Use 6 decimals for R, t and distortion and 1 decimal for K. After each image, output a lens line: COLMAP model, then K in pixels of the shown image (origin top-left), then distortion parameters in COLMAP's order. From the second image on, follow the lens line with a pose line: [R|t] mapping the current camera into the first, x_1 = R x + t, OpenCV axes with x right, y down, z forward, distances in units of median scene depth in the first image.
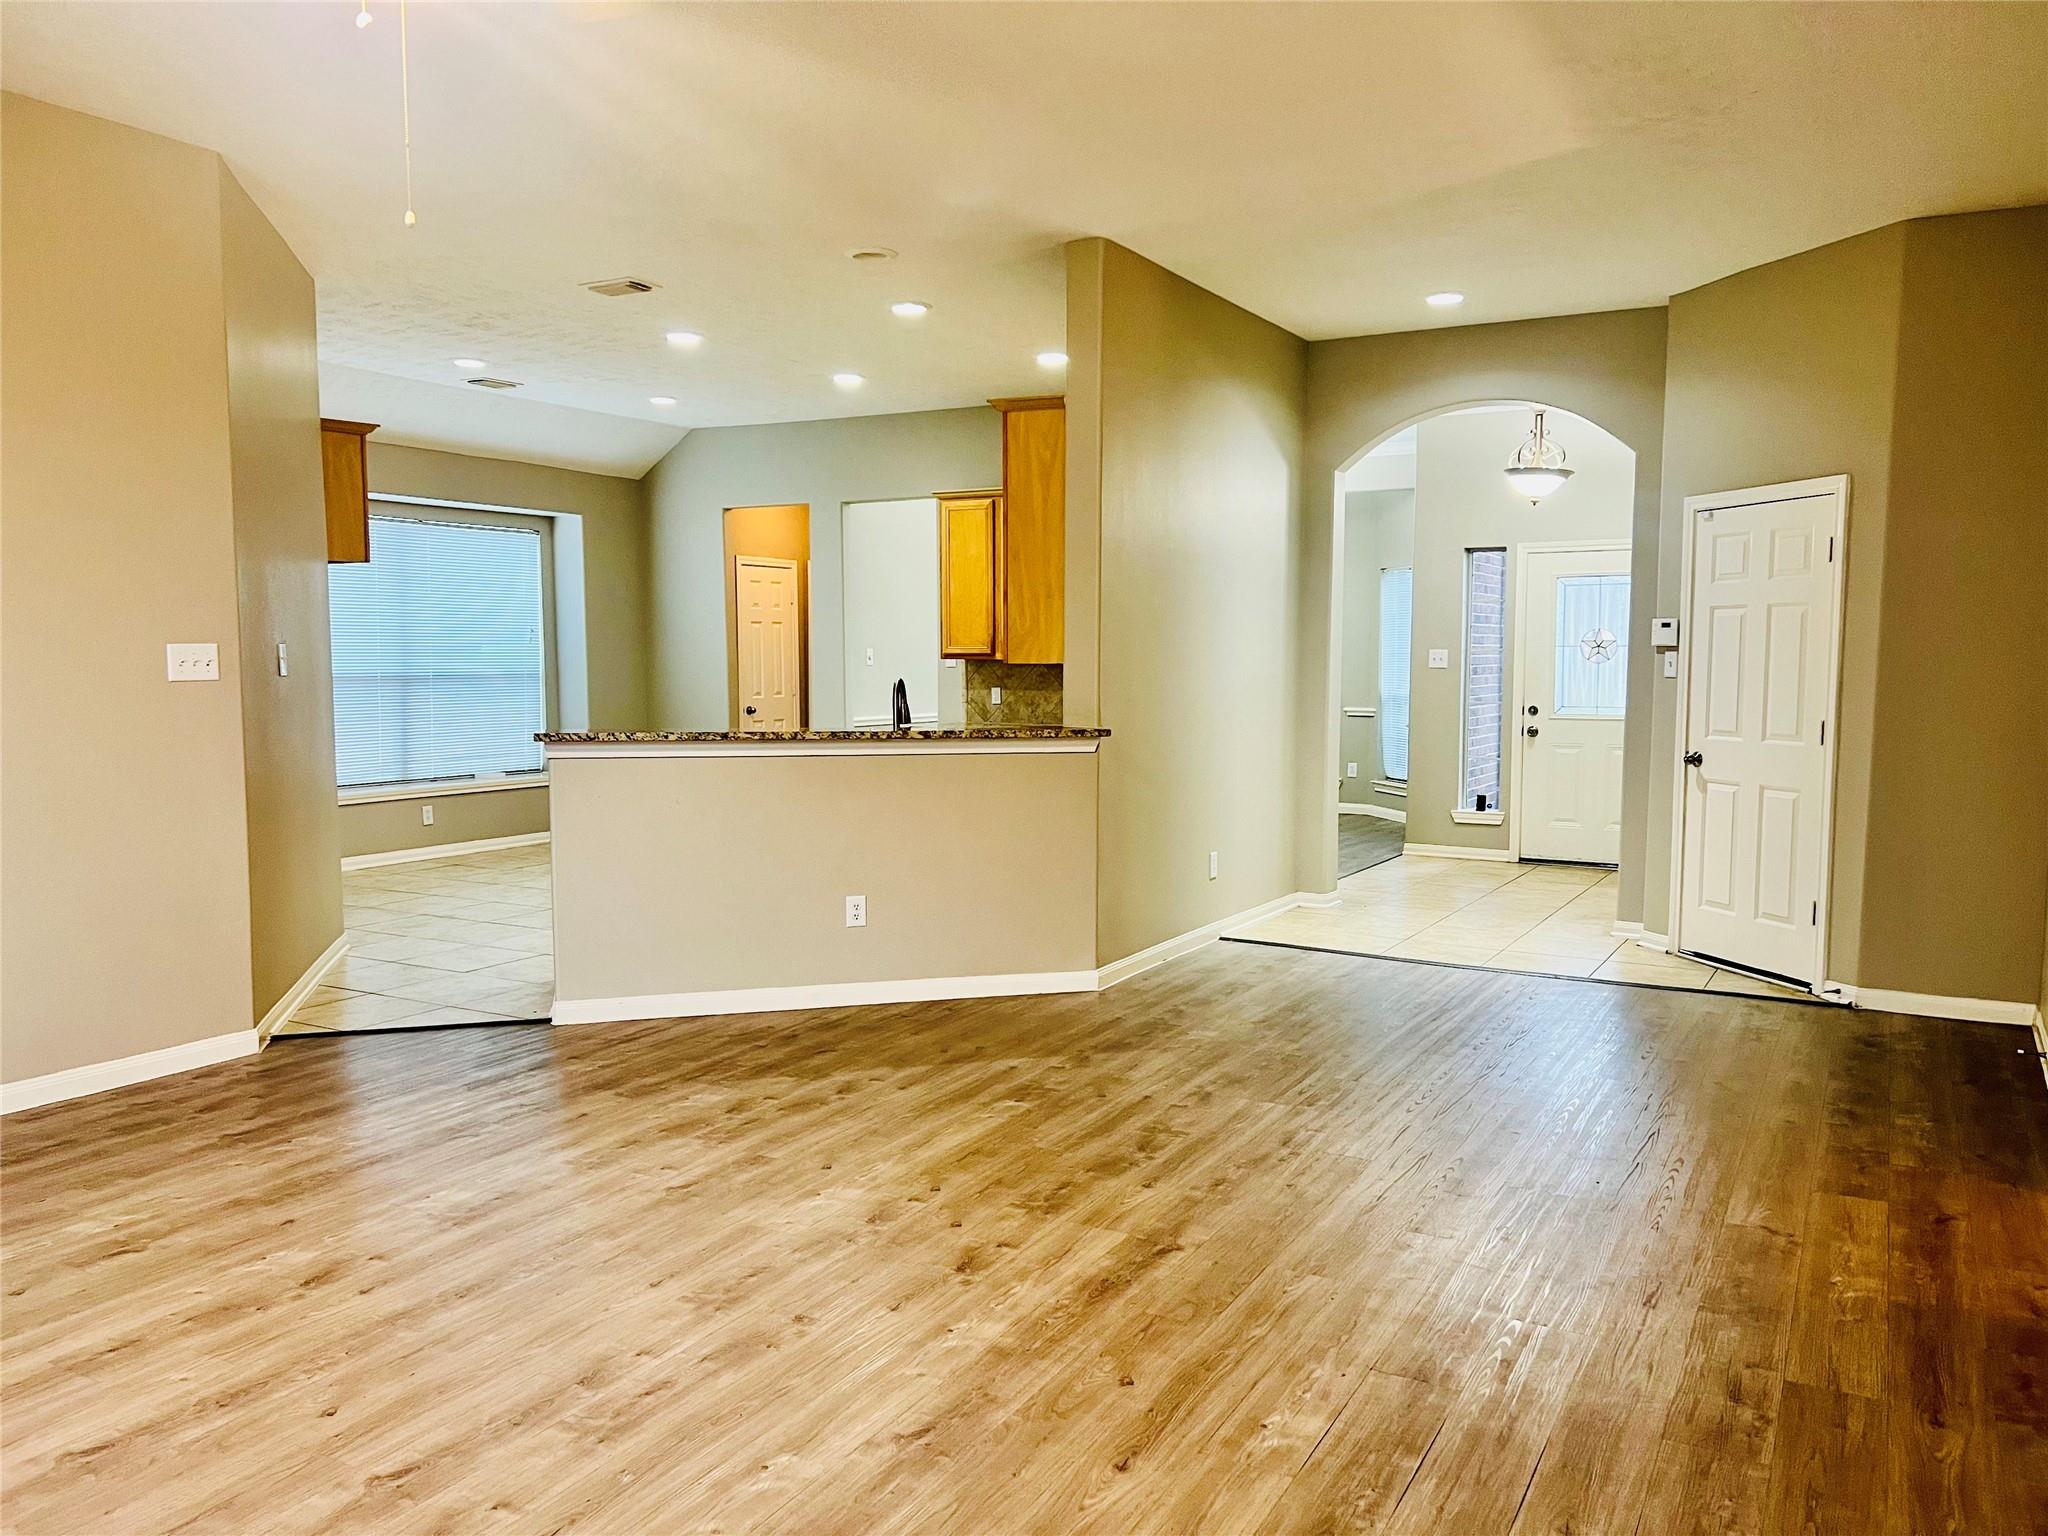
lens RADIAL K [[1539.6, 0, 1024.0], [0, 1539.6, 768.0], [0, 0, 1]] dist [0.065382, -0.075530]
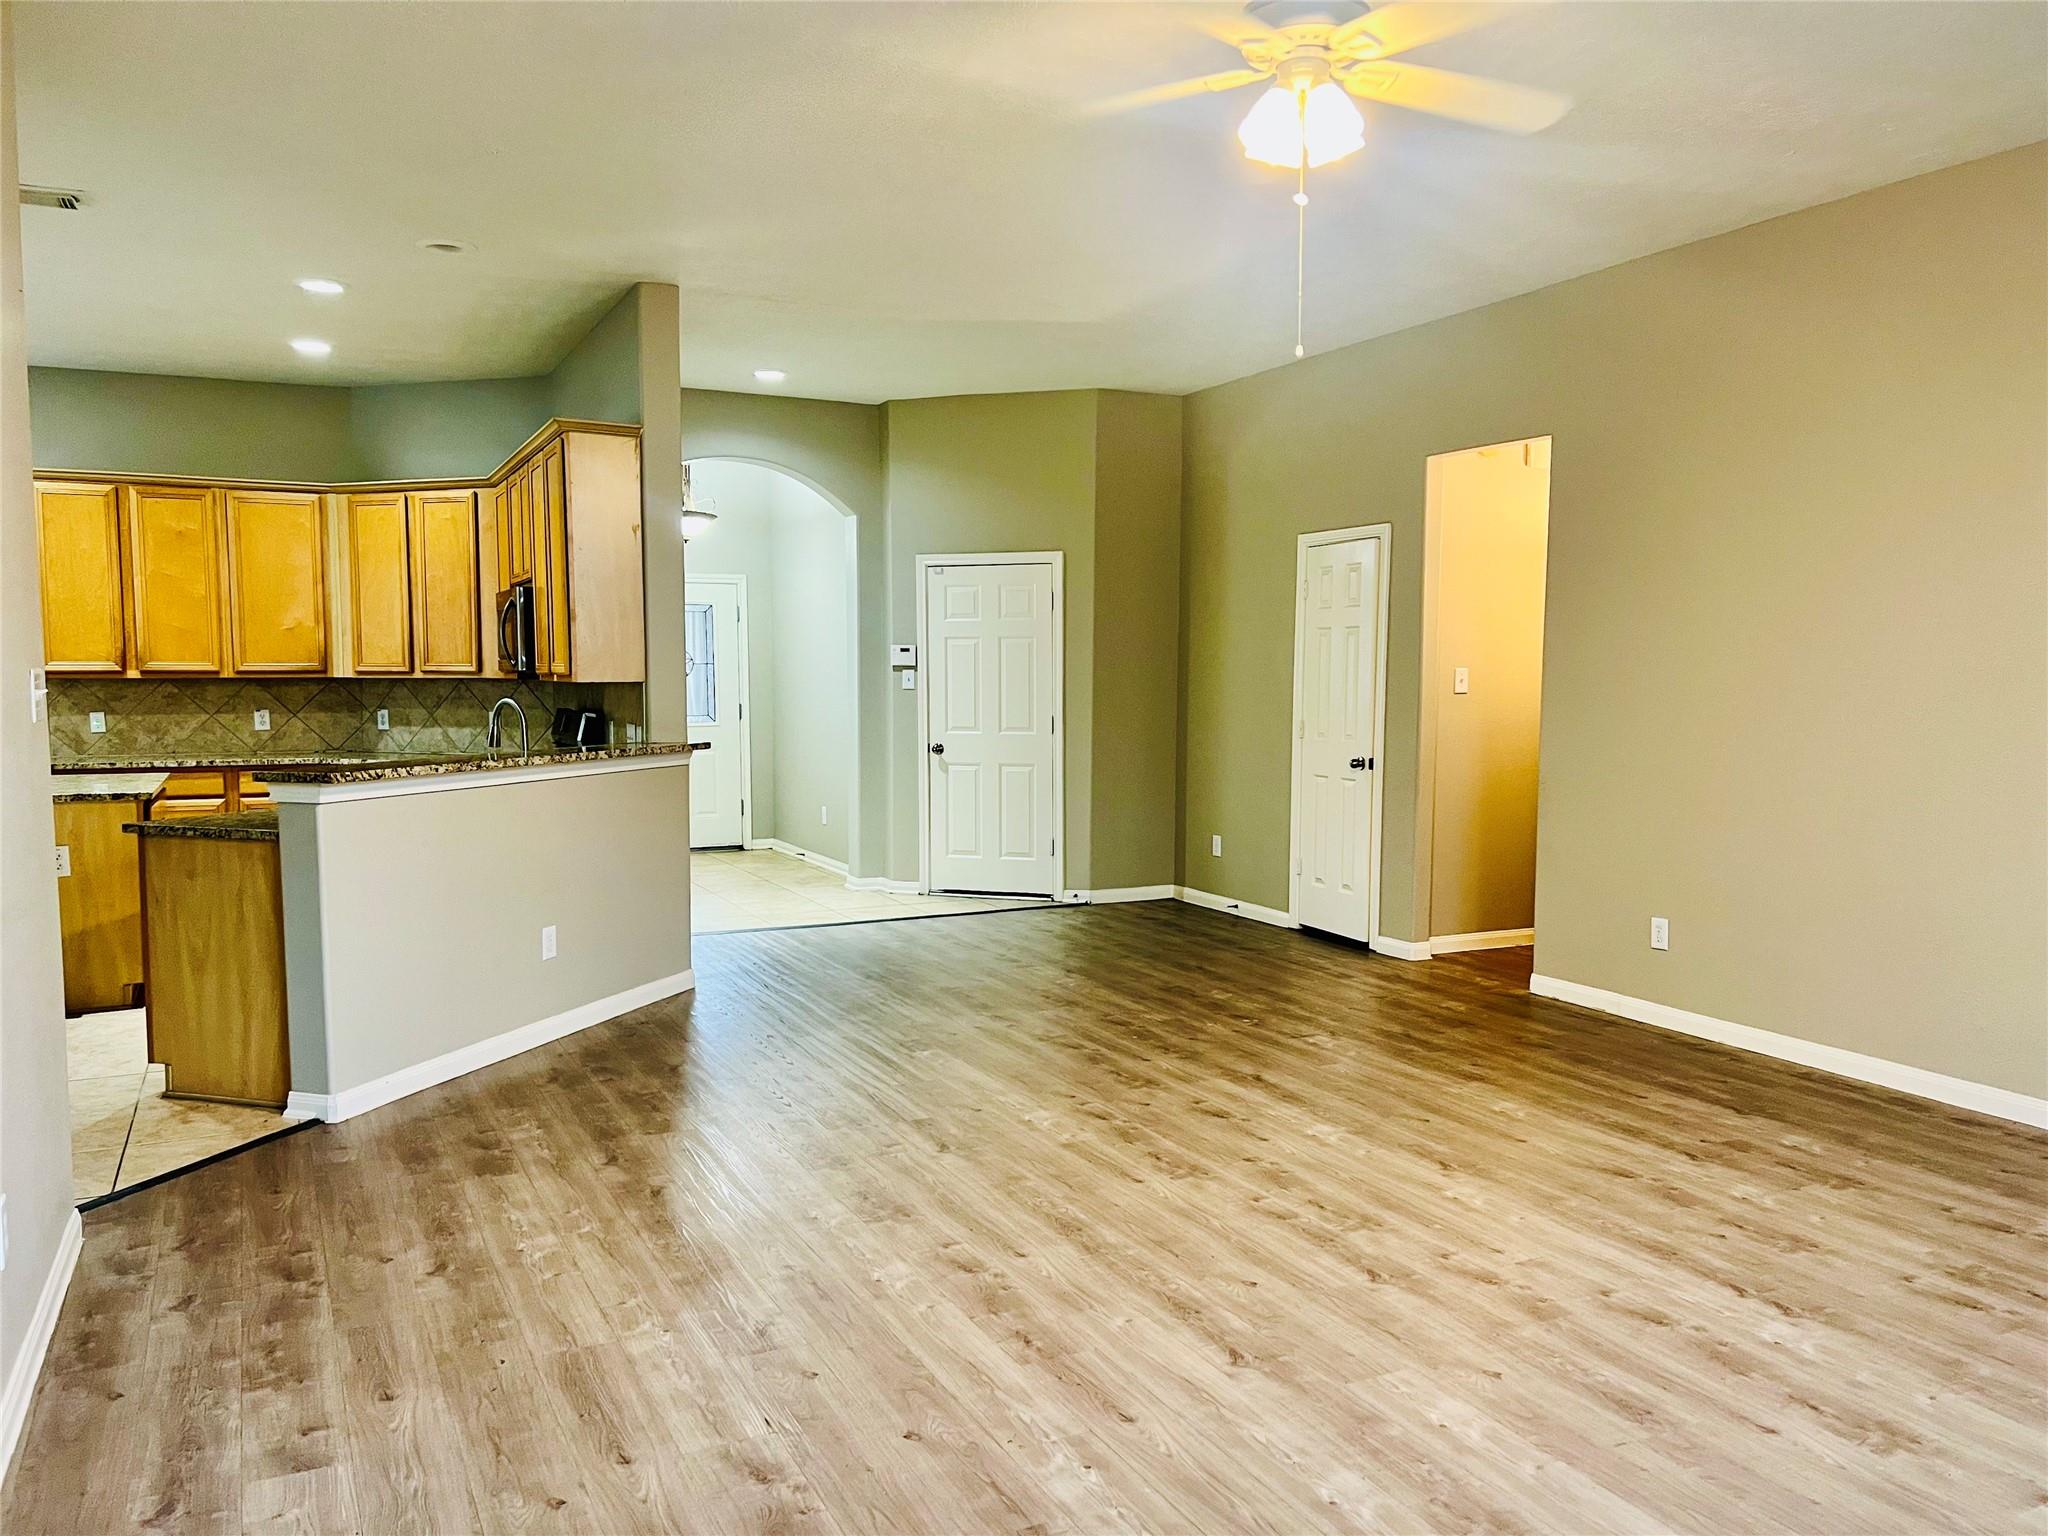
lens RADIAL K [[1530.3, 0, 1024.9], [0, 1530.3, 808.4], [0, 0, 1]] dist [0.130533, -0.188831]
pose [[0.563733, -0.079758, 0.822097, -0.852653], [0.064418, 0.996541, 0.052509, -0.026076], [-0.823441, 0.023357, 0.566920, 0.237002]]
